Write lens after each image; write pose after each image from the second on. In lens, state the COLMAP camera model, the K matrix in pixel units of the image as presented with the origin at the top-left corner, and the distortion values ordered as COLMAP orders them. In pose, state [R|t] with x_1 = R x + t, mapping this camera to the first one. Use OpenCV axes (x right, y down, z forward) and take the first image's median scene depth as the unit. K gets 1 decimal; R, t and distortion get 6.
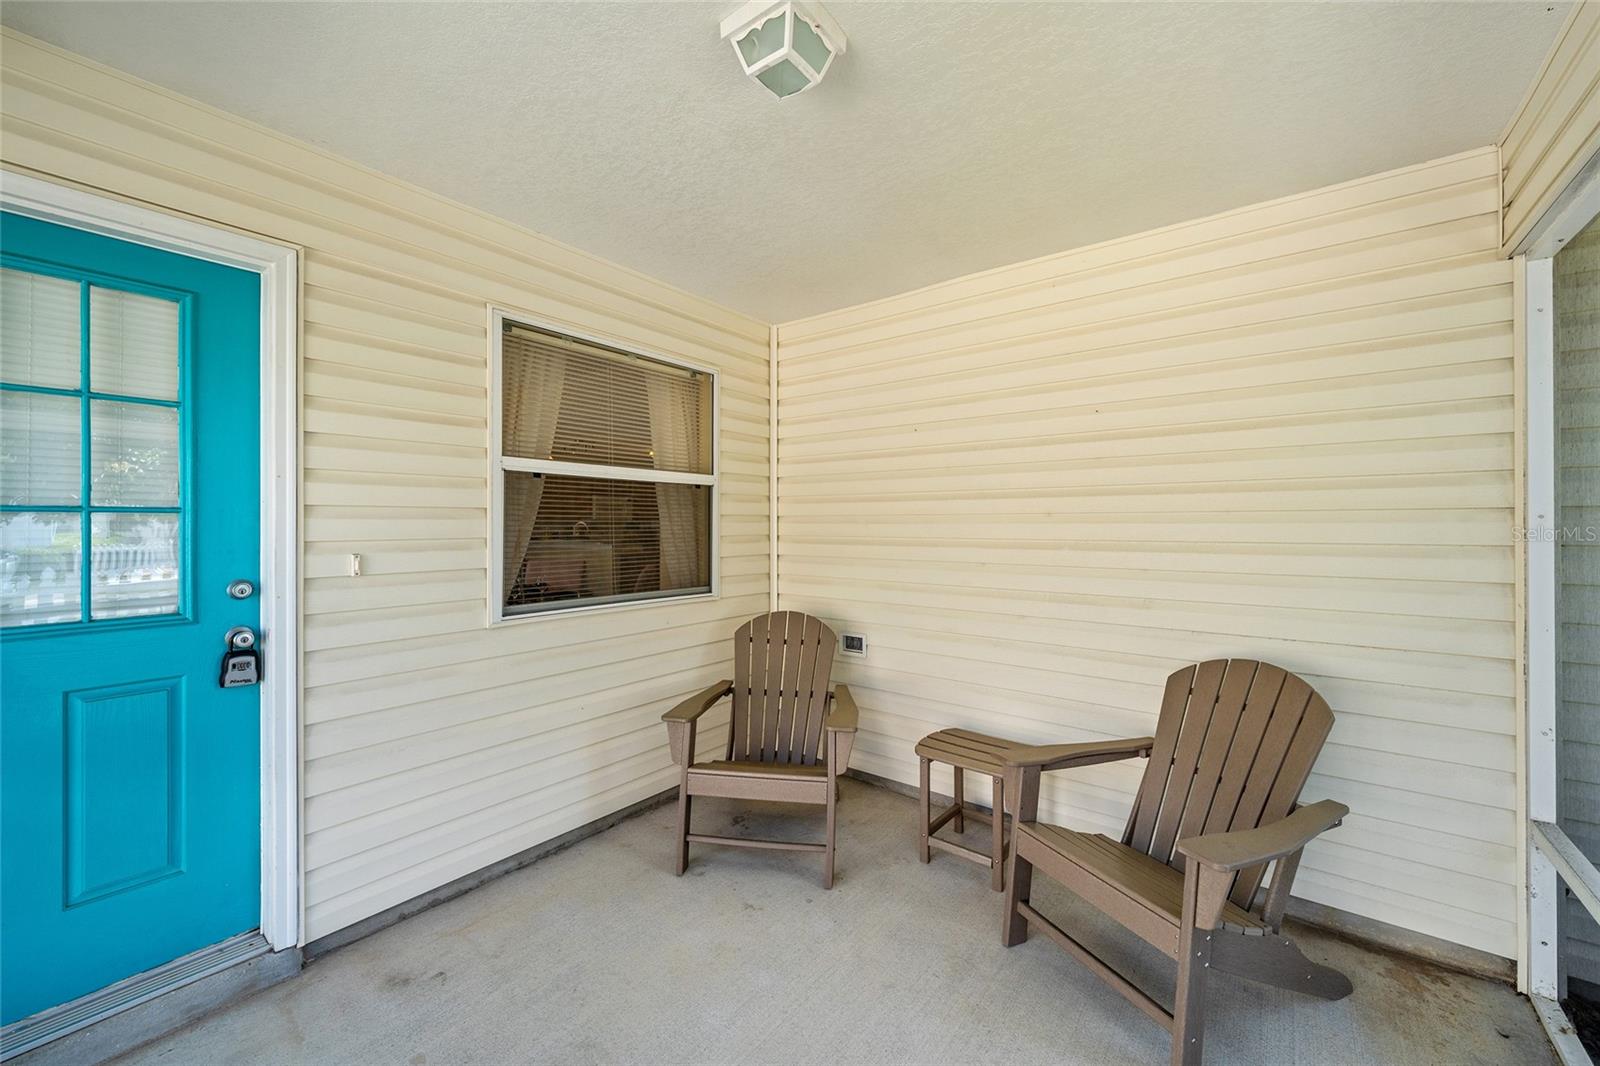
lens RADIAL K [[624.0, 0, 795.8], [0, 624.0, 524.5], [0, 0, 1]] dist [-0.001414, 0.000001]
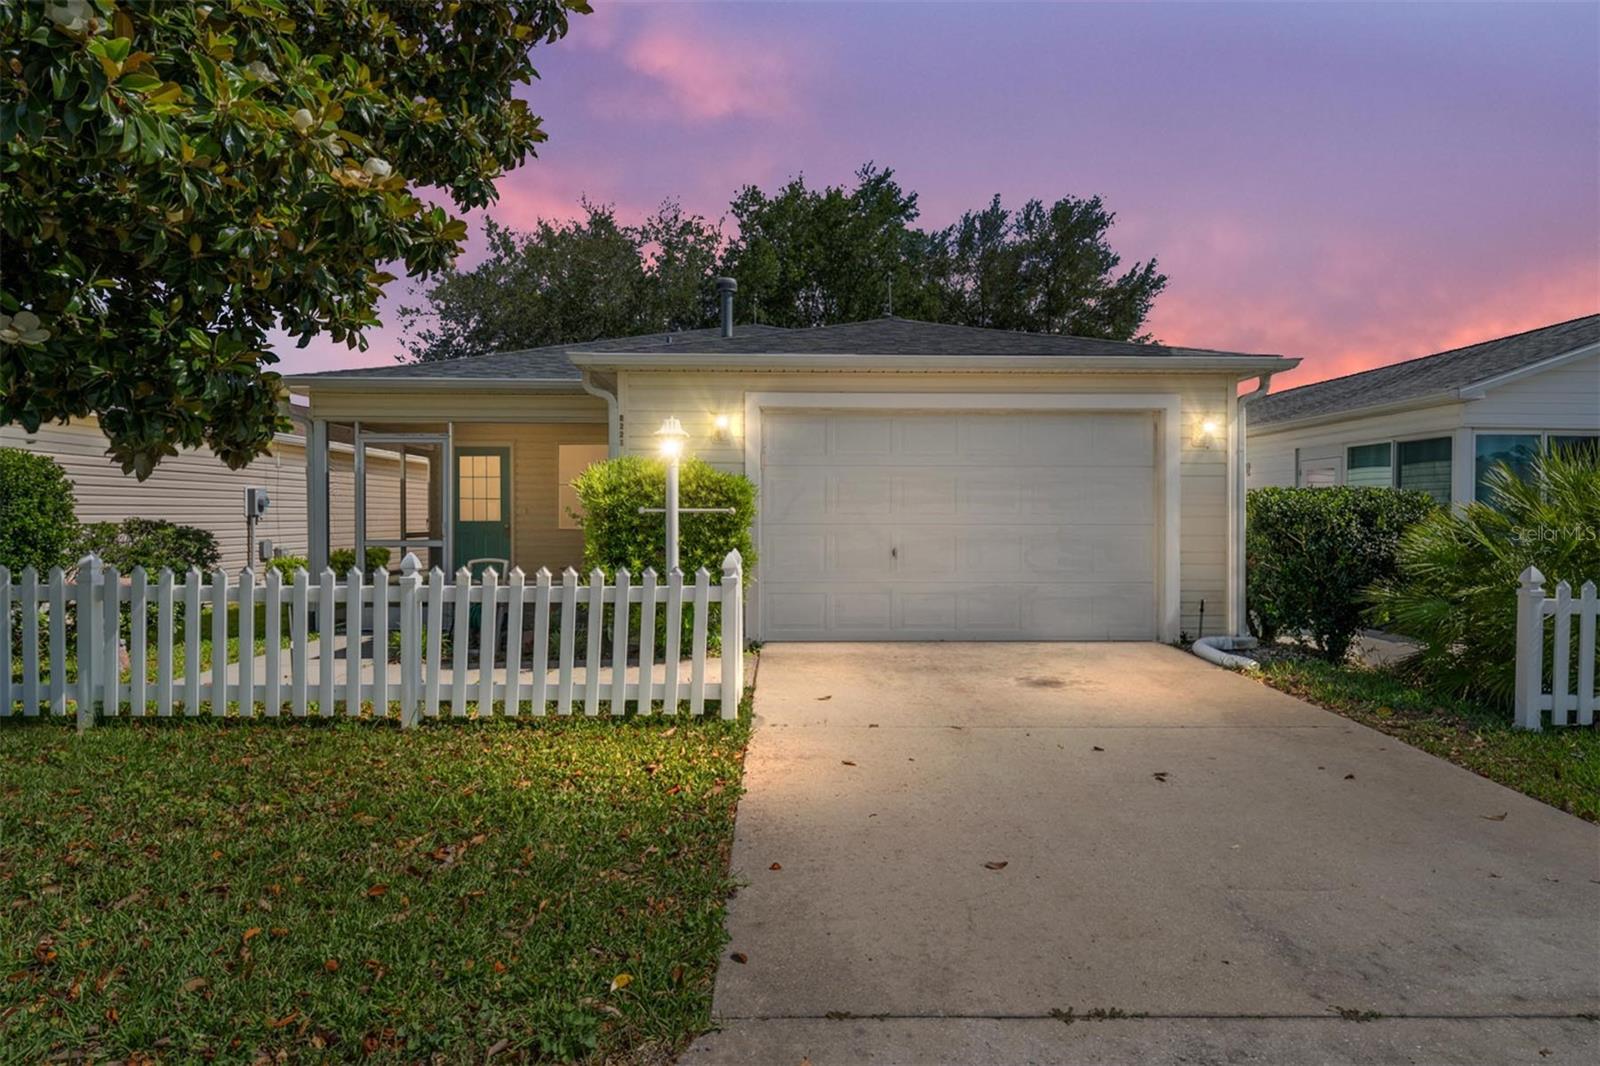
lens RADIAL K [[859.9, 0, 798.5], [0, 859.9, 539.9], [0, 0, 1]] dist [-0.000498, -0.000298]
pose [[0.637318, 0.021190, -0.770310, 4.189929], [-0.002146, 0.999667, 0.025724, 0.087595], [0.770598, -0.014741, 0.637151, -1.090483]]
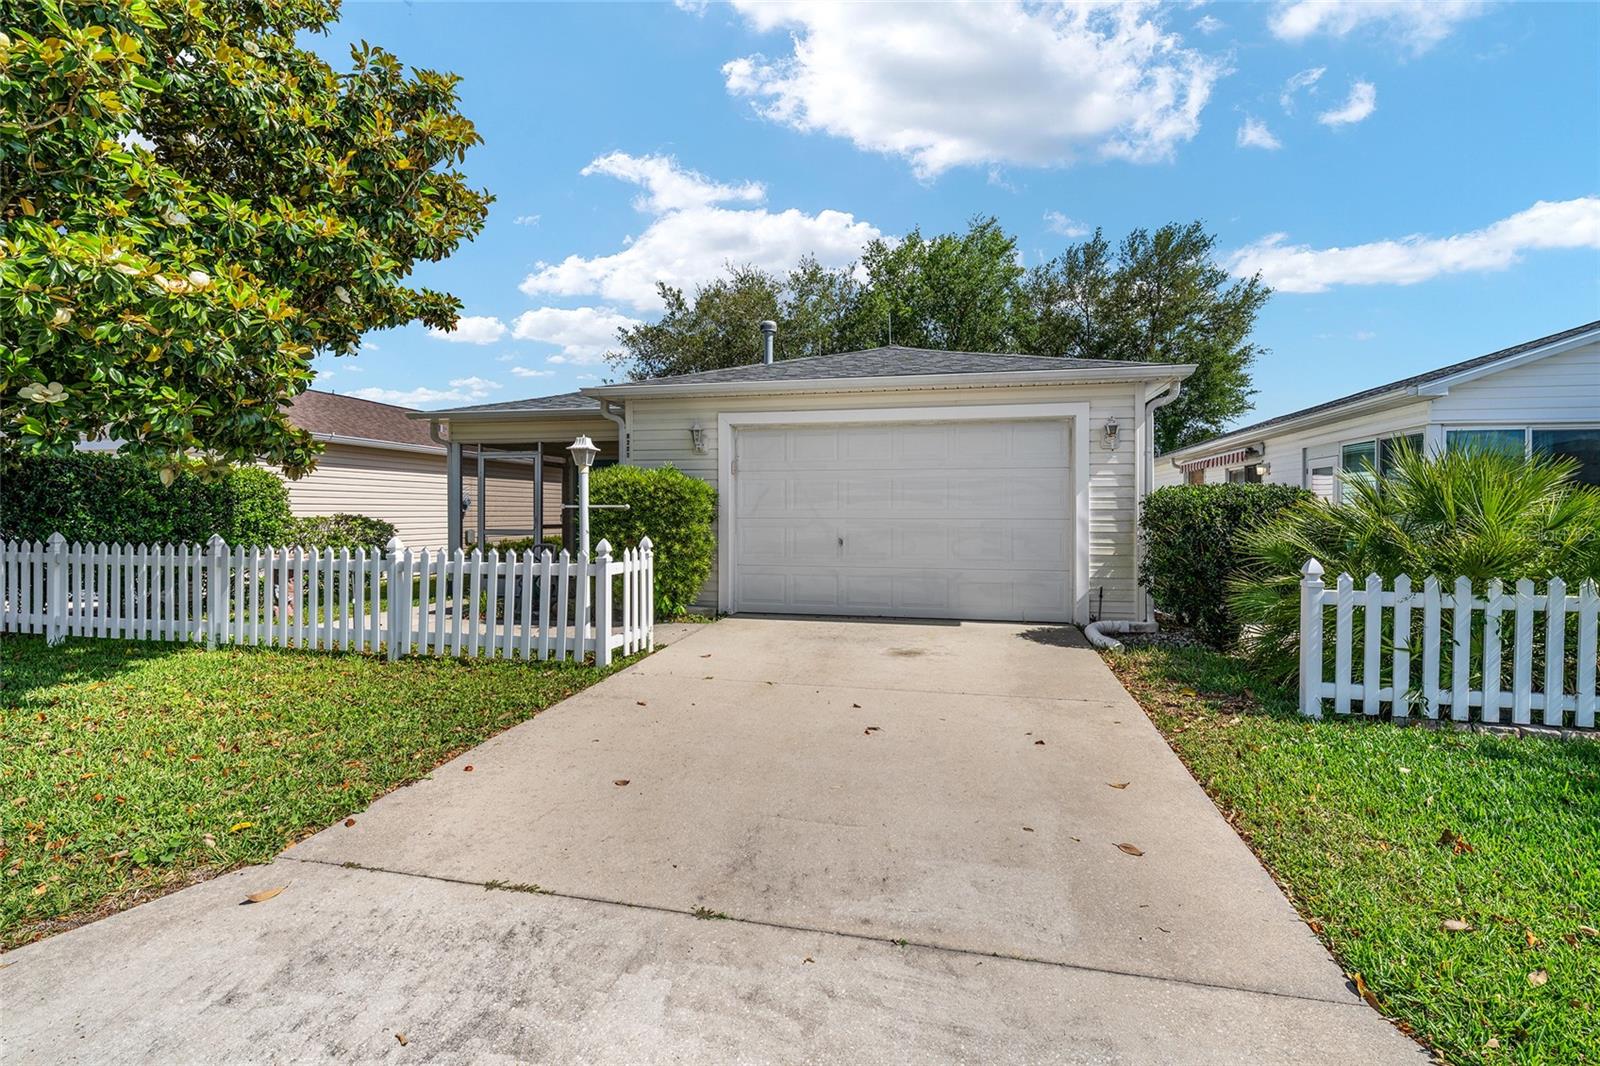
lens RADIAL K [[715.0, 0, 798.3], [0, 715.0, 523.8], [0, 0, 1]] dist [-0.000462, 0.000206]
pose [[0.441009, 0.013043, -0.897408, 4.748083], [-0.002940, 0.999910, 0.013088, 0.094196], [0.897498, -0.003134, 0.441008, -0.369786]]
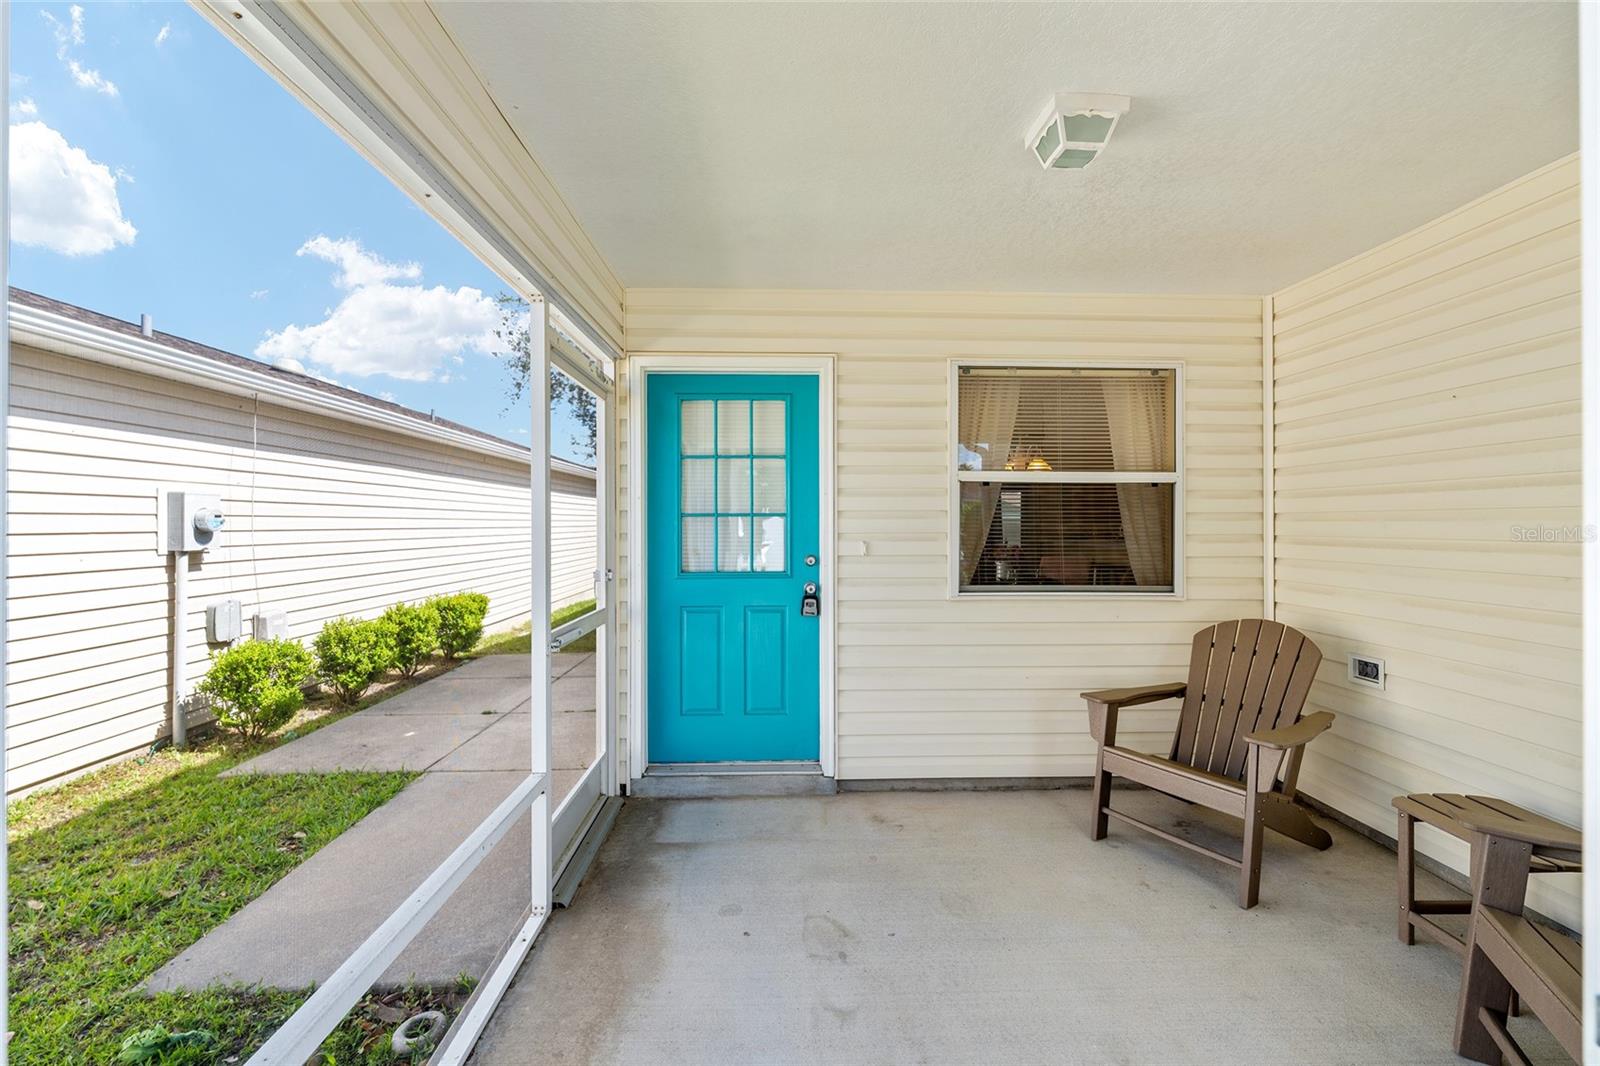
lens RADIAL K [[655.3, 0, 799.6], [0, 655.3, 529.5], [0, 0, 1]] dist [-0.000705, -0.000151]
pose [[0.643556, 0.005994, -0.765375, 0.368285], [-0.000423, 0.999972, 0.007476, 0.004037], [0.765399, -0.004487, 0.643541, -0.146218]]
